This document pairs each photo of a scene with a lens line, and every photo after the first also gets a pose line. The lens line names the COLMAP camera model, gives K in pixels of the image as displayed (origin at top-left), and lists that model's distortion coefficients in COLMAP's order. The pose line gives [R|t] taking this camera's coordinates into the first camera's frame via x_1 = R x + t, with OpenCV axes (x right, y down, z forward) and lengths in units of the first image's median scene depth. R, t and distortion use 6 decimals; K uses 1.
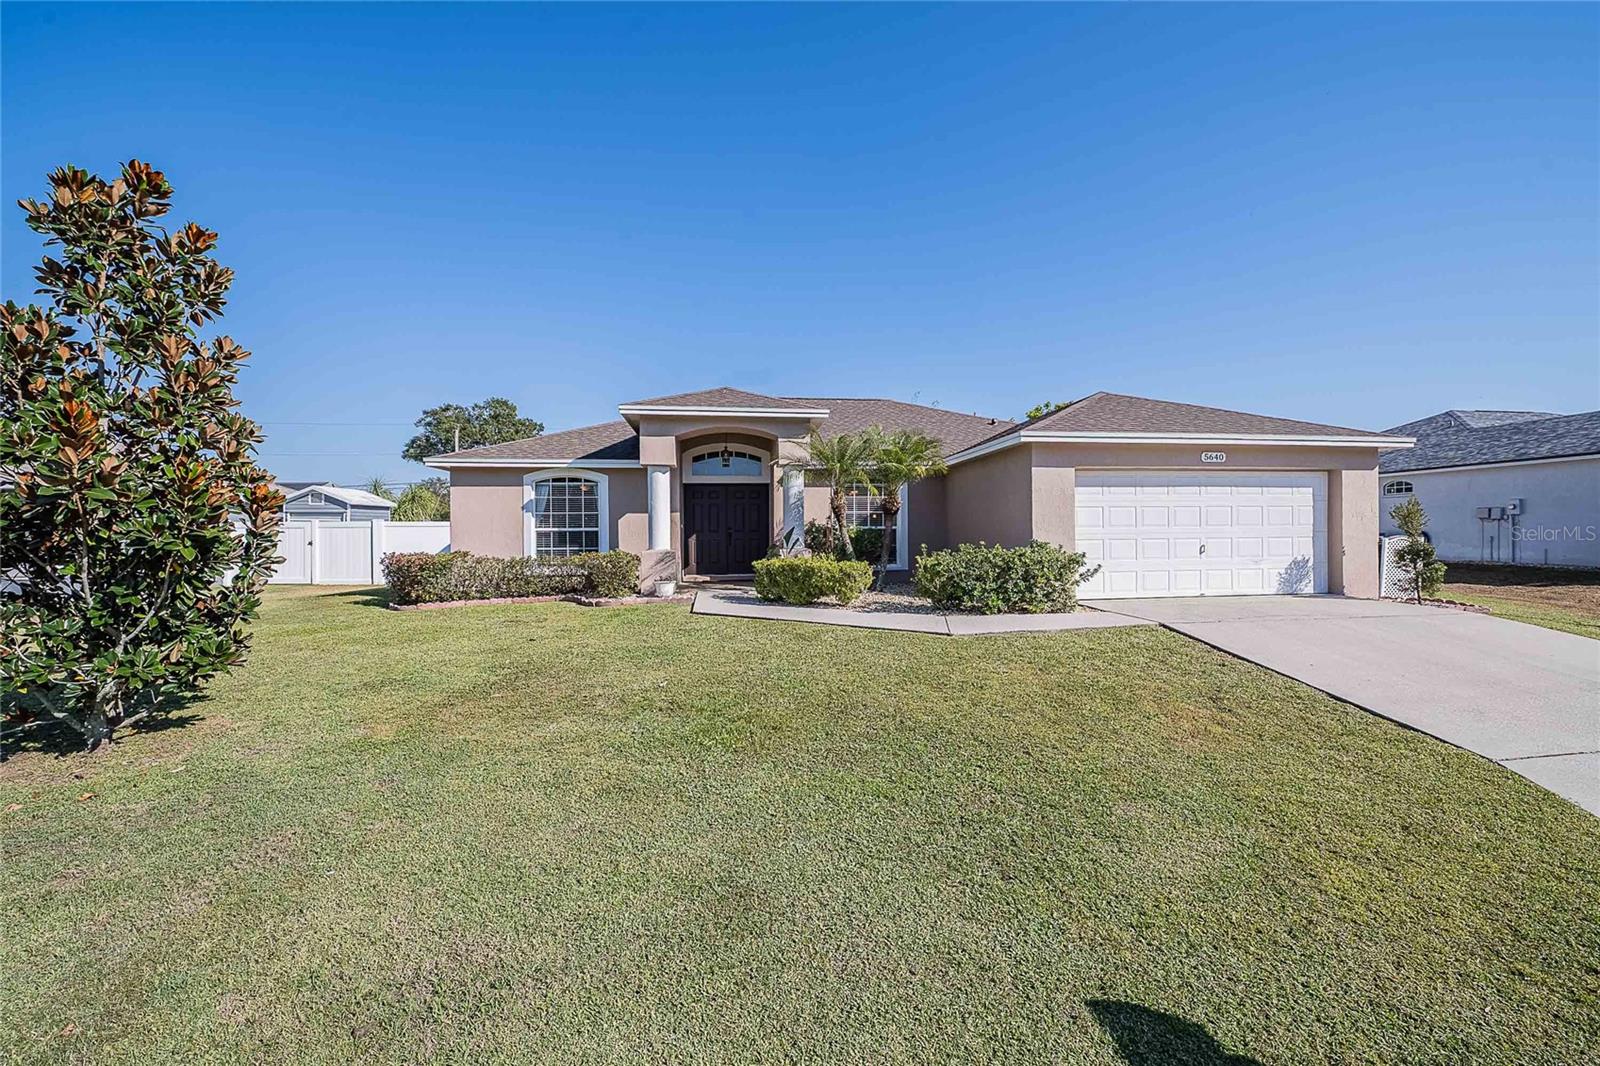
lens RADIAL K [[649.1, 0, 803.0], [0, 649.1, 532.2], [0, 0, 1]] dist [-0.002928, -0.004773]
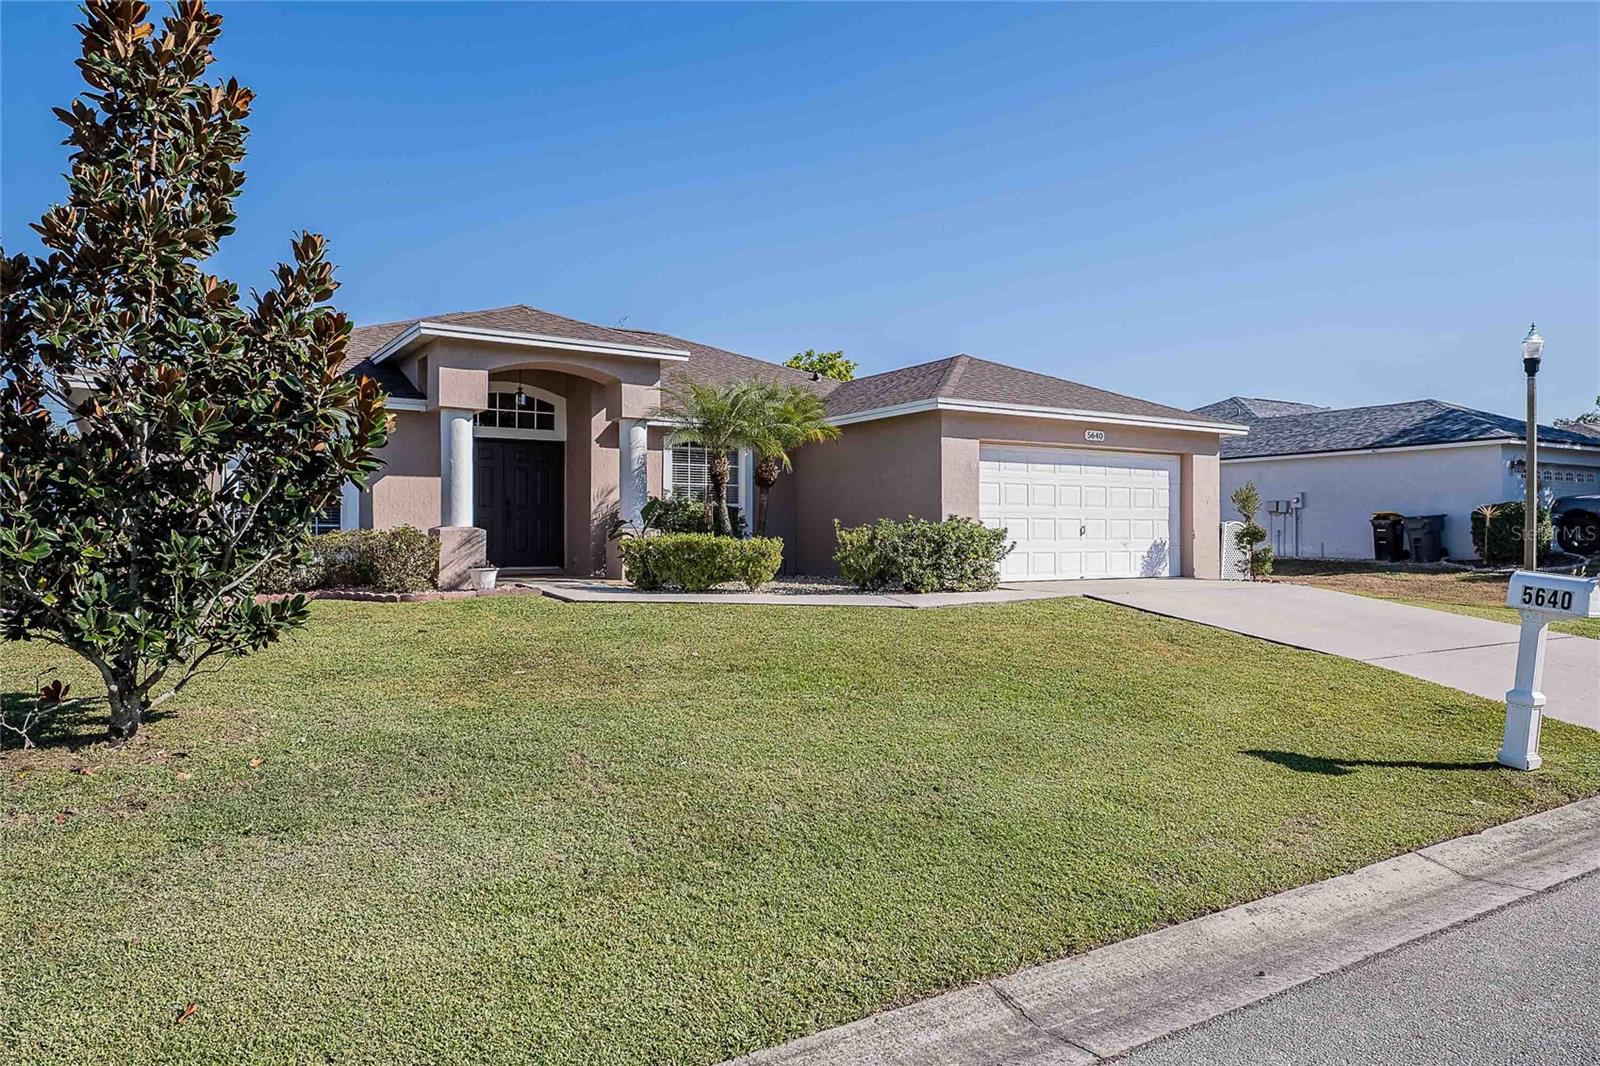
lens RADIAL K [[1076.0, 0, 799.2], [0, 1076.0, 530.5], [0, 0, 1]] dist [0.045604, 0.001608]
pose [[0.902886, 0.011623, 0.429723, -0.417603], [-0.007666, 0.999911, -0.010937, 0.043288], [-0.429812, 0.006581, 0.902894, -0.246230]]
